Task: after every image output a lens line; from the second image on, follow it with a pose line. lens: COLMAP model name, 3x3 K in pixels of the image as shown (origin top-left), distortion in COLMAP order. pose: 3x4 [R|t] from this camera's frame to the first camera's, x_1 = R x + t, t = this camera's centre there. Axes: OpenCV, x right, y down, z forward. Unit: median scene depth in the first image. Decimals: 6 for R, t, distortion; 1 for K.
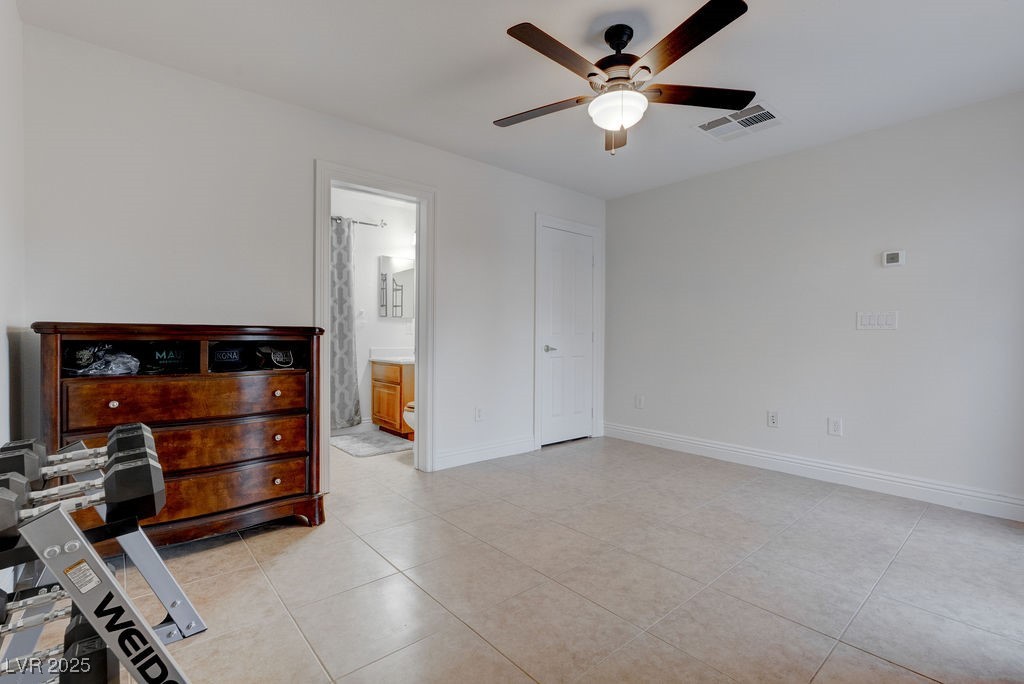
lens RADIAL K [[456.7, 0, 509.1], [0, 456.7, 340.7], [0, 0, 1]] dist [-0.003724, 0.000326]
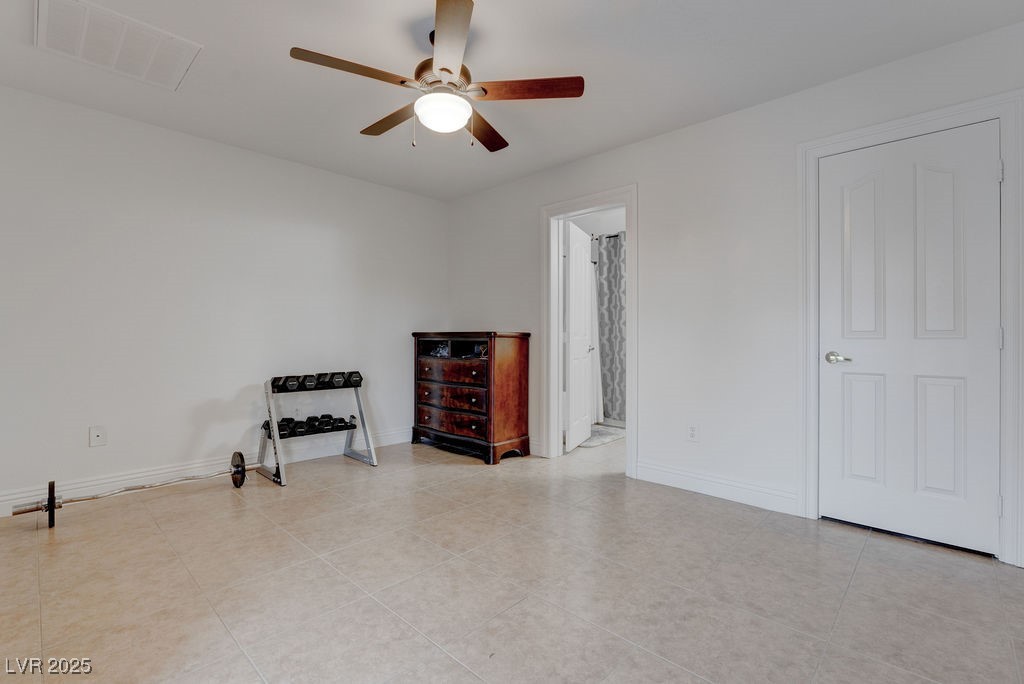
lens RADIAL K [[456.7, 0, 509.1], [0, 456.7, 340.7], [0, 0, 1]] dist [-0.003724, 0.000326]
pose [[0.106626, -0.001383, -0.994298, 1.138355], [-0.005324, 0.999984, -0.001962, 0.001940], [0.994285, 0.005503, 0.106617, 0.950488]]
